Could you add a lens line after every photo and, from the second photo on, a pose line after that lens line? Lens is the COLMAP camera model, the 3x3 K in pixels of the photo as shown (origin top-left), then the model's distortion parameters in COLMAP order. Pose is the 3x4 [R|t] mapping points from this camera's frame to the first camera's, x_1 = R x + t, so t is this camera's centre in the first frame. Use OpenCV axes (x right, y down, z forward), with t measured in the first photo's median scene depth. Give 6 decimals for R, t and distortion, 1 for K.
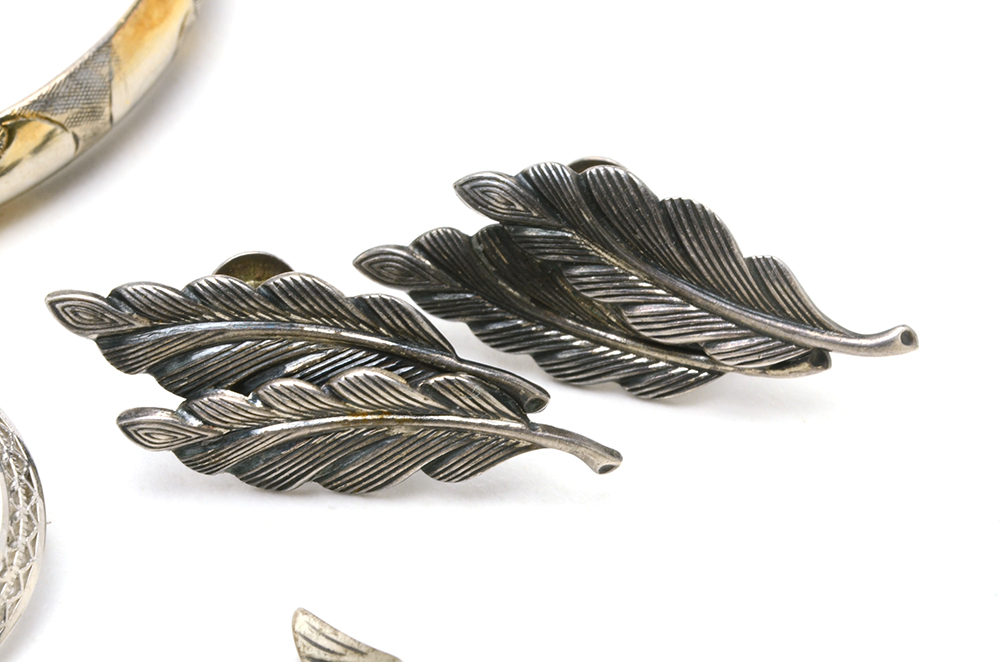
lens RADIAL K [[2737.1, 0, 499.9], [0, 2737.1, 331.5], [0, 0, 1]] dist [-0.051607, 0.000000]
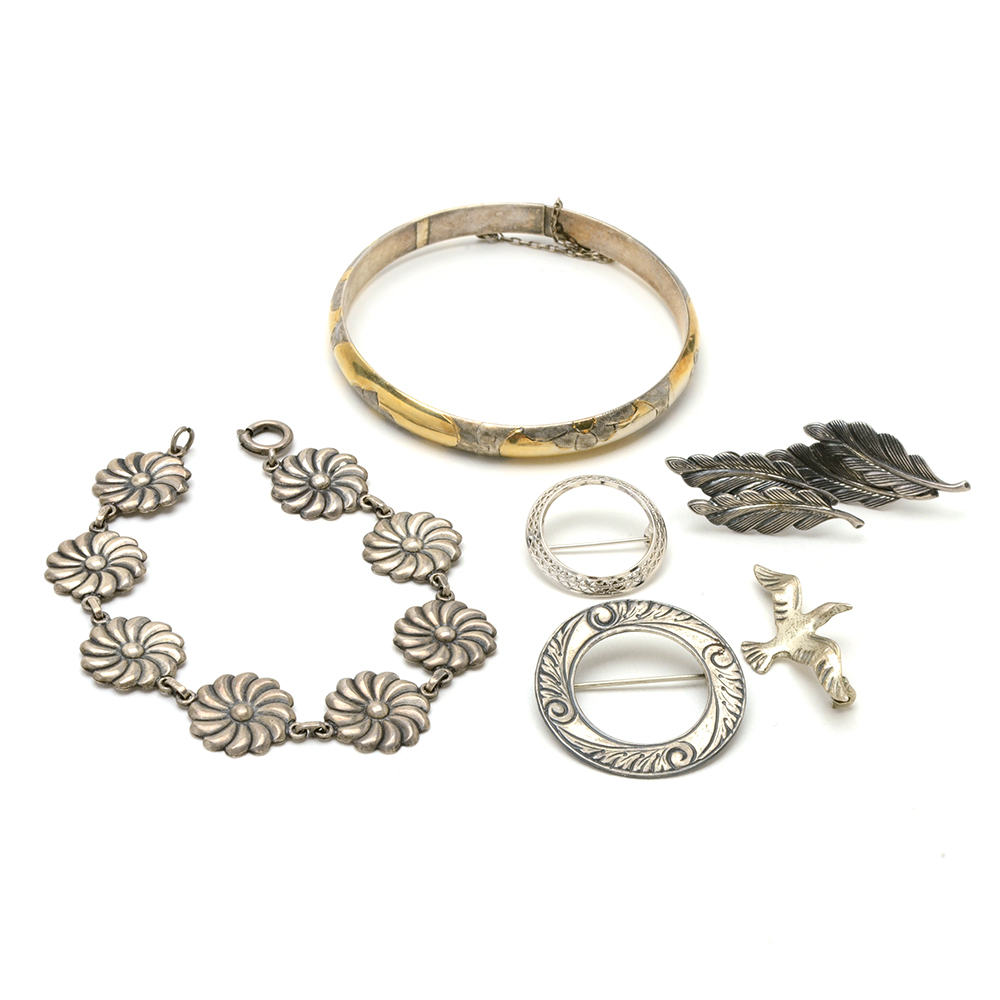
lens RADIAL K [[3411.2, 0, 499.2], [0, 3411.2, 499.7], [0, 0, 1]] dist [0.269479, 0.000000]
pose [[0.999657, 0.024550, 0.009094, -0.364396], [-0.023236, 0.992035, -0.123803, 0.467831], [-0.012061, 0.123549, 0.992265, -2.497338]]
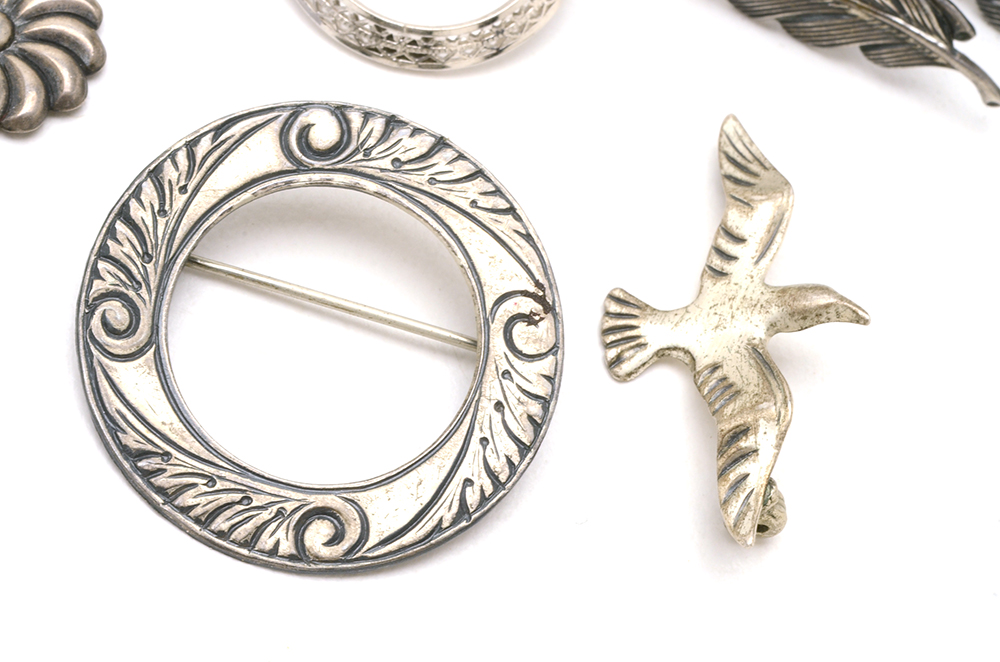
lens RADIAL K [[2737.1, 0, 504.0], [0, 2737.1, 333.7], [0, 0, 1]] dist [-0.051607, 0.000000]
pose [[0.915317, 0.400959, -0.037770, -0.077815], [-0.380617, 0.891887, 0.244270, -0.077805], [0.131629, -0.209208, 0.968971, -0.279659]]
